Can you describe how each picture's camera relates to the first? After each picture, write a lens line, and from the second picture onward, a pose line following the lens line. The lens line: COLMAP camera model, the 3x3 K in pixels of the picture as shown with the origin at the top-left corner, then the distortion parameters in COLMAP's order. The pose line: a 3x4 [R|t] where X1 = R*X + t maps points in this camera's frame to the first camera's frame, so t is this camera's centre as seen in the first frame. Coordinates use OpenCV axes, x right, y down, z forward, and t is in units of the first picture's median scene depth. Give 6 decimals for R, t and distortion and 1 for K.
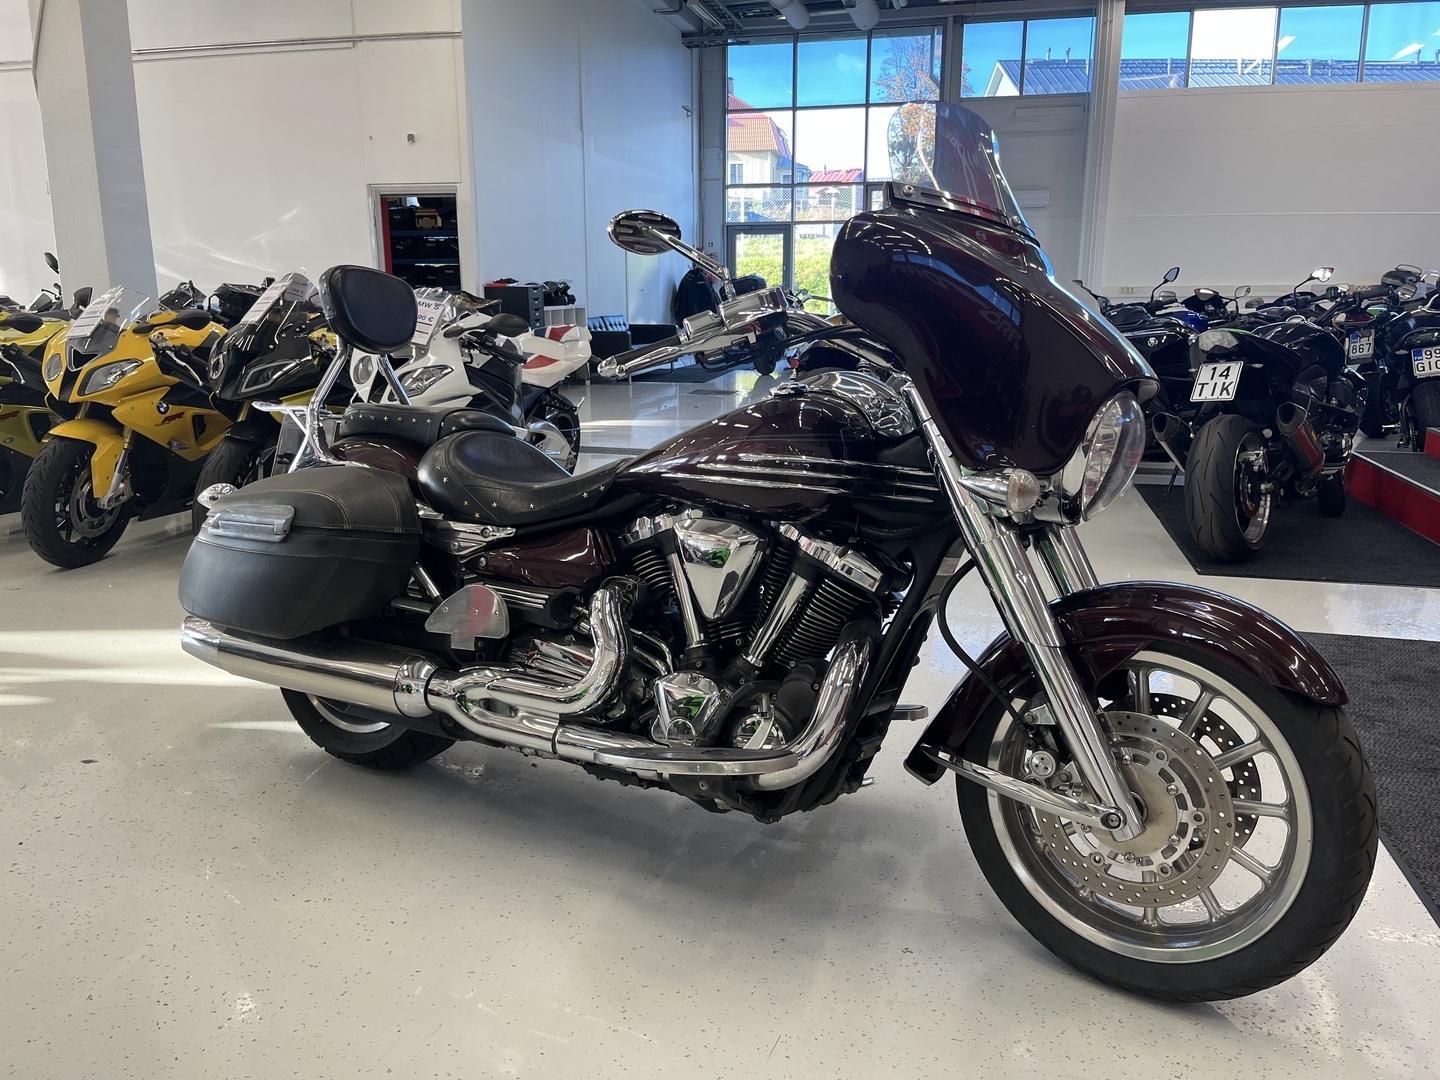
lens RADIAL K [[1105.8, 0, 718.4], [0, 1105.8, 539.4], [0, 0, 1]] dist [0.047331, -0.056873]
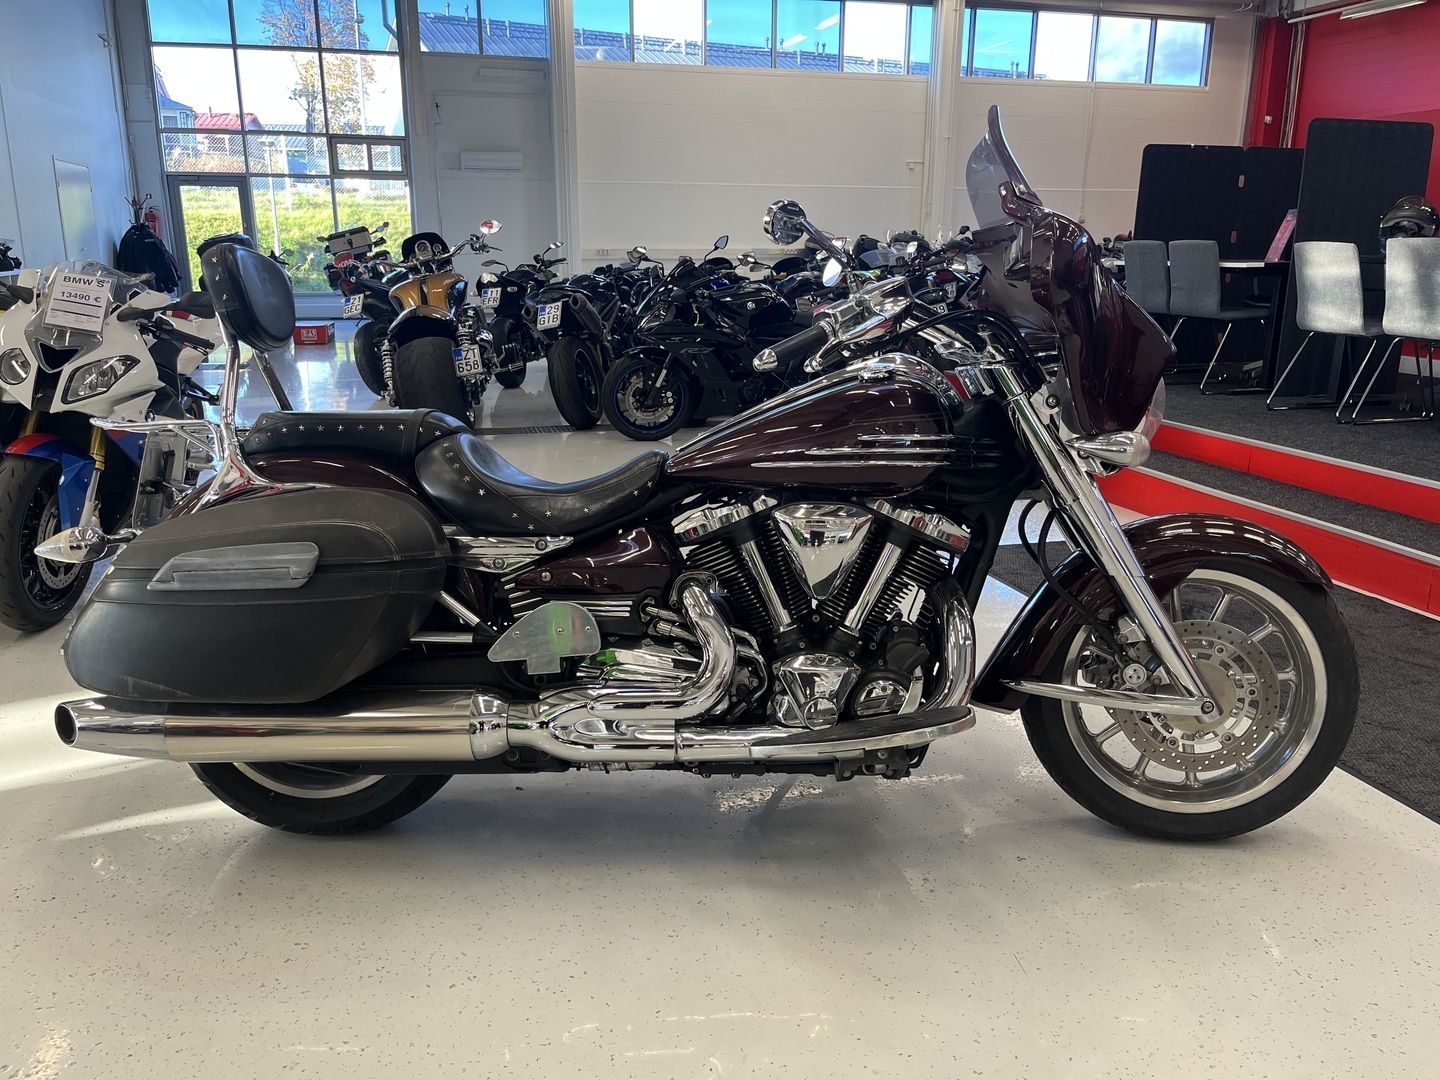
lens RADIAL K [[1105.8, 0, 709.4], [0, 1105.8, 542.6], [0, 0, 1]] dist [0.047331, -0.056873]
pose [[0.873600, -0.124201, 0.470528, -0.515744], [0.105692, 0.992228, 0.065676, -0.052883], [-0.475028, -0.007643, 0.879937, 0.124021]]
